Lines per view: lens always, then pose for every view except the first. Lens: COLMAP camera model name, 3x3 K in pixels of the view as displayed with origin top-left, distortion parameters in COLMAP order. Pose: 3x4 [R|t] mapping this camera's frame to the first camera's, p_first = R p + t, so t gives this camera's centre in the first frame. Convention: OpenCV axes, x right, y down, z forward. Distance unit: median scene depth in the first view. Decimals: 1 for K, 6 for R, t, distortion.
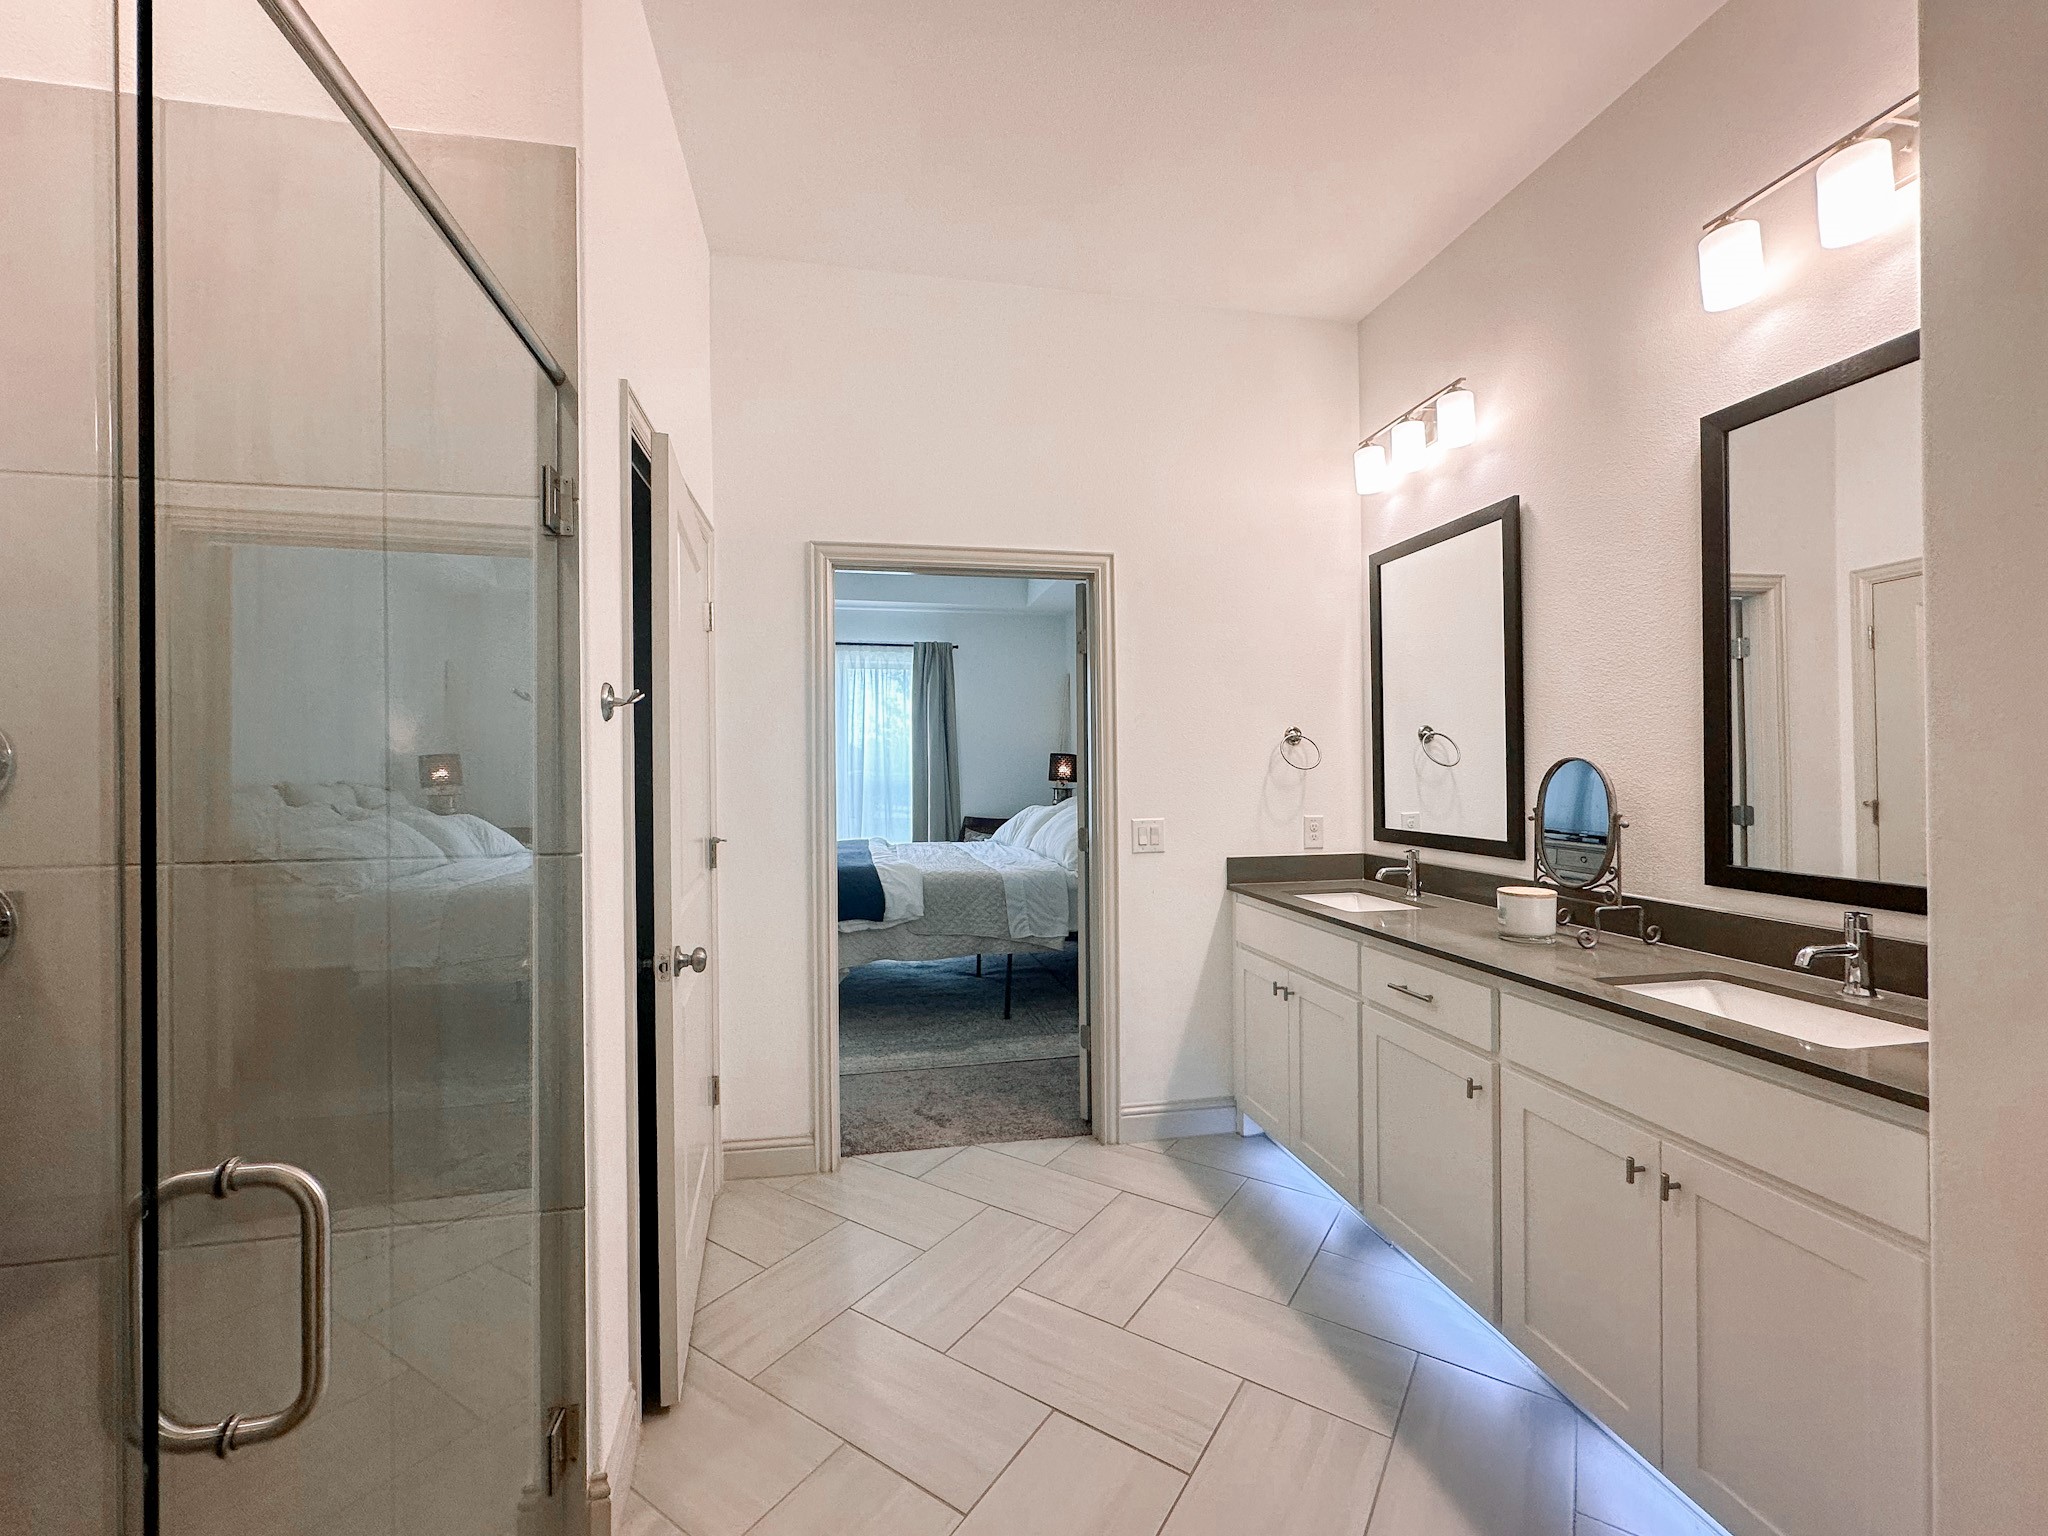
lens RADIAL K [[814.8, 0, 1019.3], [0, 814.8, 760.9], [0, 0, 1]] dist [-0.004457, 0.001506]
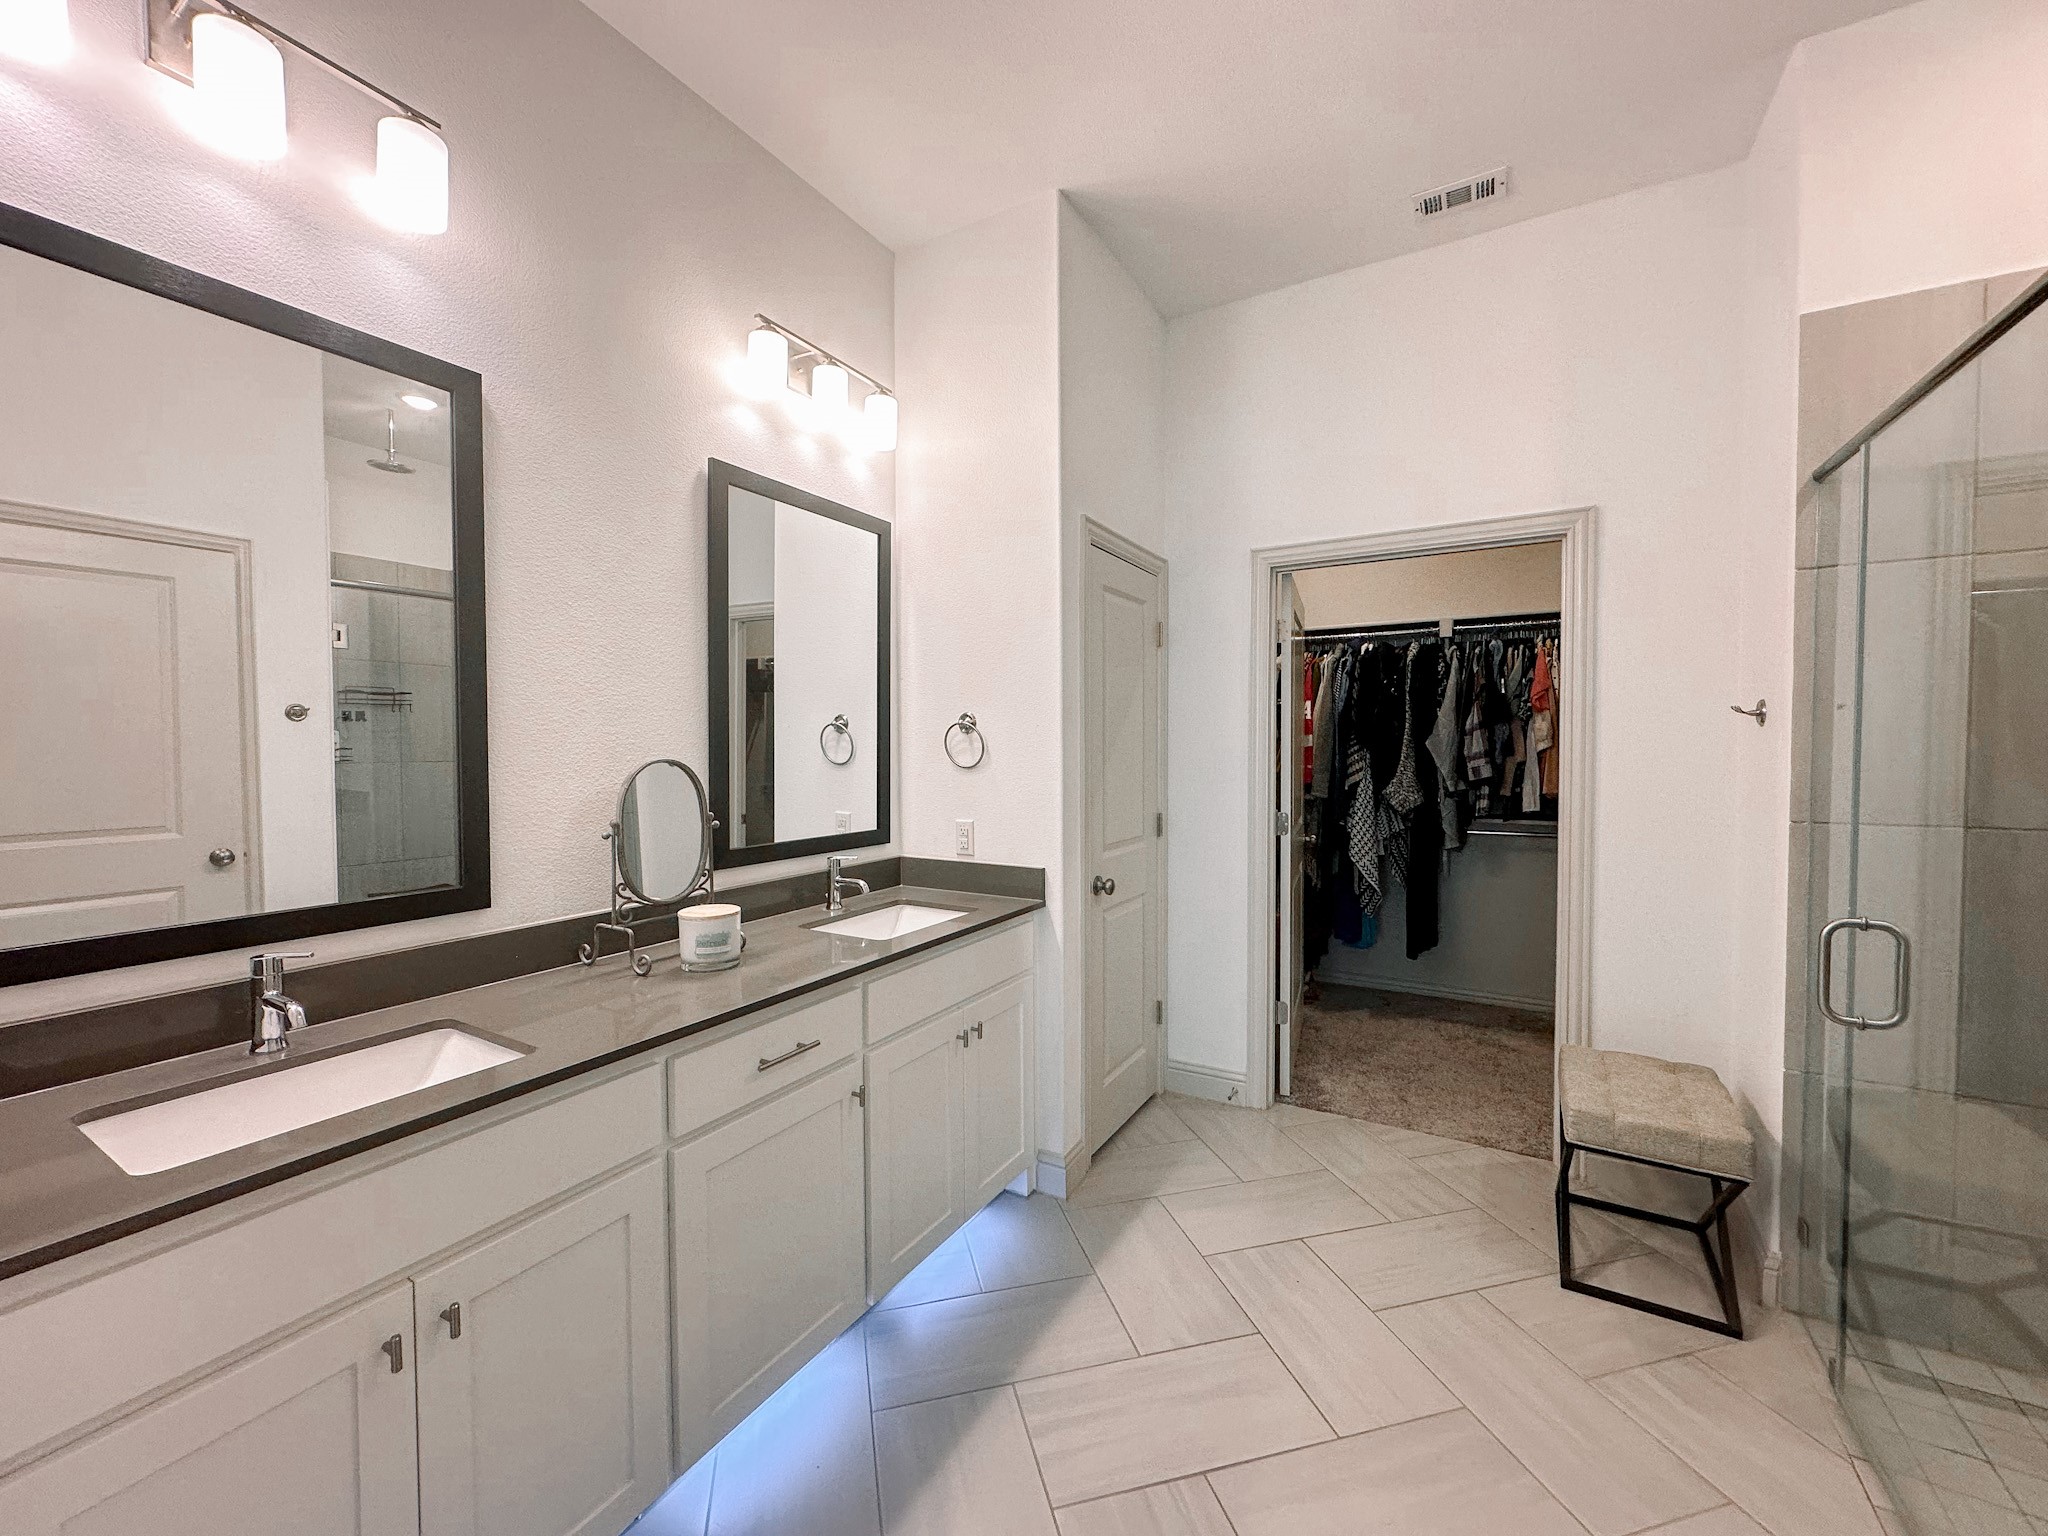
lens RADIAL K [[814.8, 0, 1024.9], [0, 814.8, 760.4], [0, 0, 1]] dist [-0.004457, 0.001506]
pose [[-0.727899, -0.018287, 0.685440, -0.246843], [-0.000438, 0.999657, 0.026204, -0.030353], [-0.685684, 0.018774, -0.727657, 1.466772]]
